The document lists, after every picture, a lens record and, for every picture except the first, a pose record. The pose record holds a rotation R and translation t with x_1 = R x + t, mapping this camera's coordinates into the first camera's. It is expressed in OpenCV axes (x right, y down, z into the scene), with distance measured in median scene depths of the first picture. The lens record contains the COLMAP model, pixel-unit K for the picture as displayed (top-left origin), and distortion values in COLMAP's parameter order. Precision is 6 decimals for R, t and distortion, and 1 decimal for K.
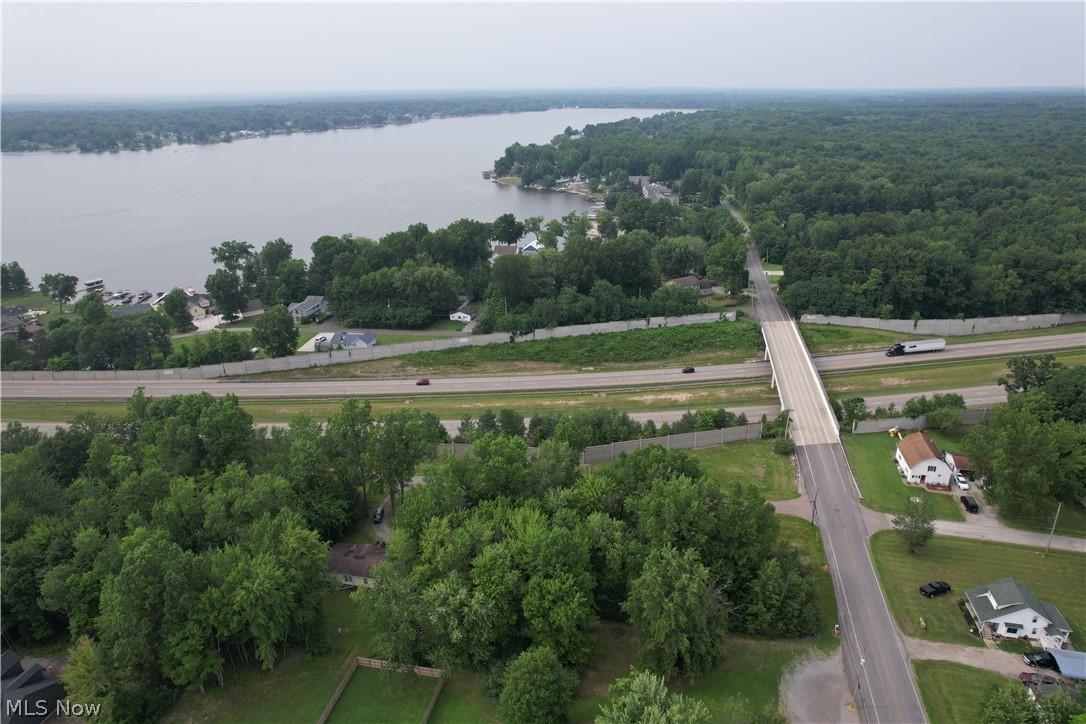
lens RADIAL K [[698.8, 0, 544.5], [0, 698.8, 361.3], [0, 0, 1]] dist [-0.079931, 0.076955]
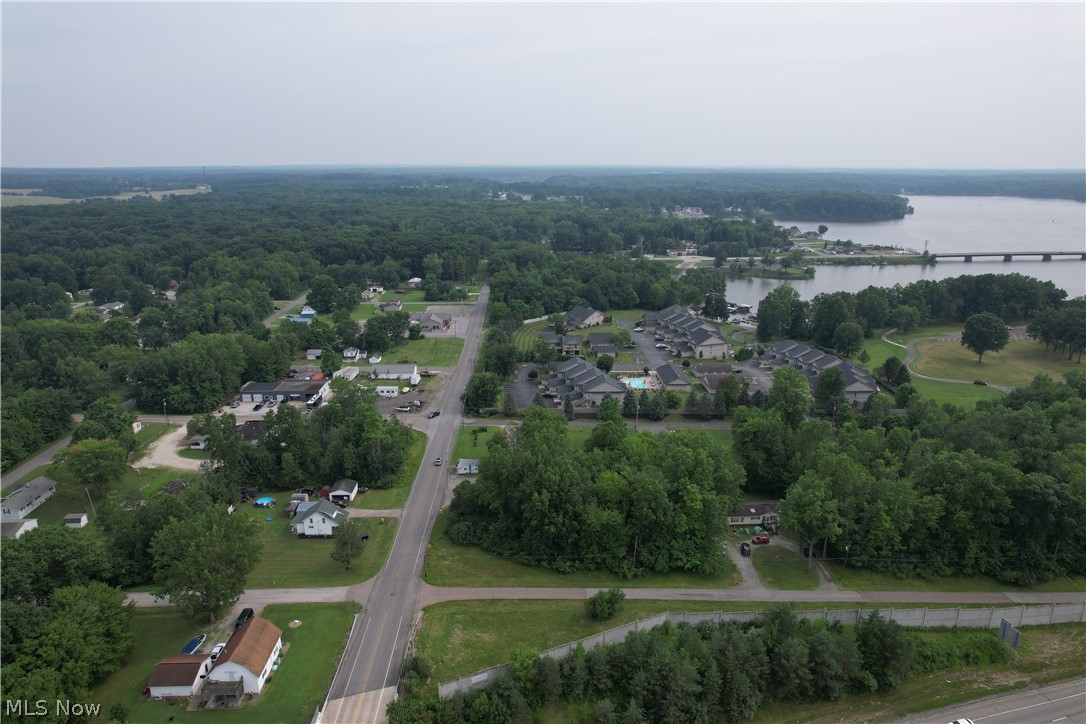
lens RADIAL K [[698.8, 0, 544.5], [0, 698.8, 361.3], [0, 0, 1]] dist [-0.079931, 0.076955]
pose [[-0.972027, 0.072204, -0.223497, 0.246114], [-0.080103, 0.792609, 0.604446, -0.406769], [0.220789, 0.605440, -0.764653, 0.964712]]
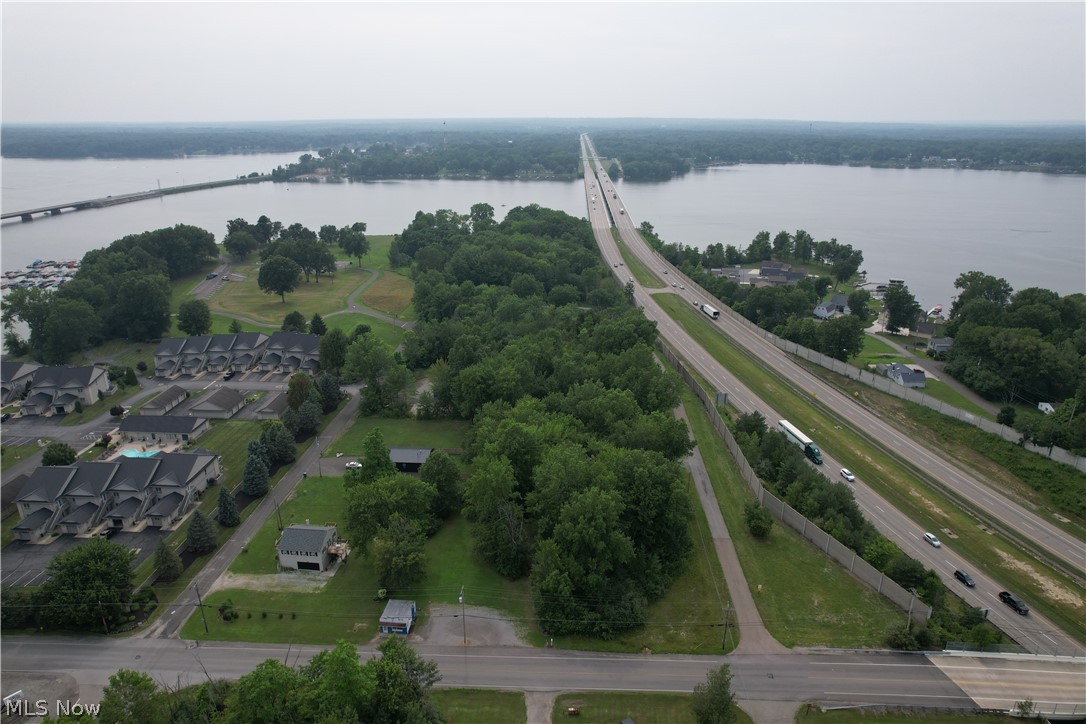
lens RADIAL K [[698.8, 0, 544.5], [0, 698.8, 361.3], [0, 0, 1]] dist [-0.079931, 0.076955]
pose [[0.153897, 0.341013, -0.927376, 0.586447], [-0.369376, 0.890365, 0.266106, -0.125902], [0.916448, 0.301598, 0.262986, 0.272835]]
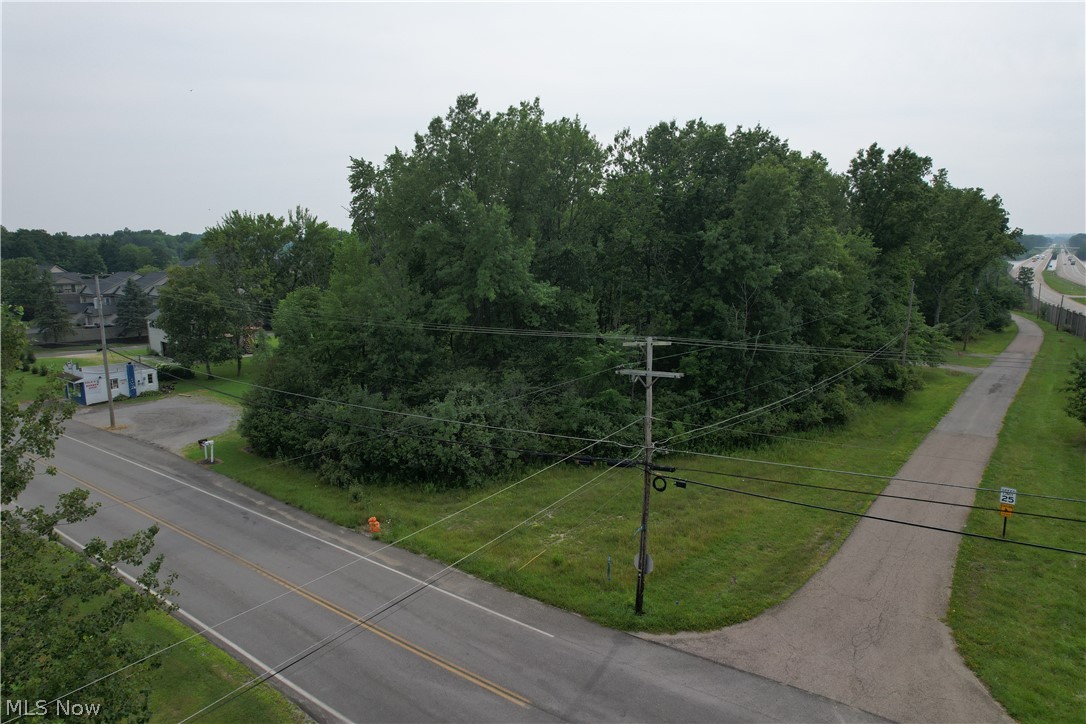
lens RADIAL K [[698.8, 0, 544.5], [0, 698.8, 361.3], [0, 0, 1]] dist [-0.079931, 0.076955]
pose [[-0.429057, 0.166887, -0.887727, 0.311052], [-0.329077, 0.886364, 0.325681, 0.079107], [0.841200, 0.431866, -0.325382, 0.582872]]
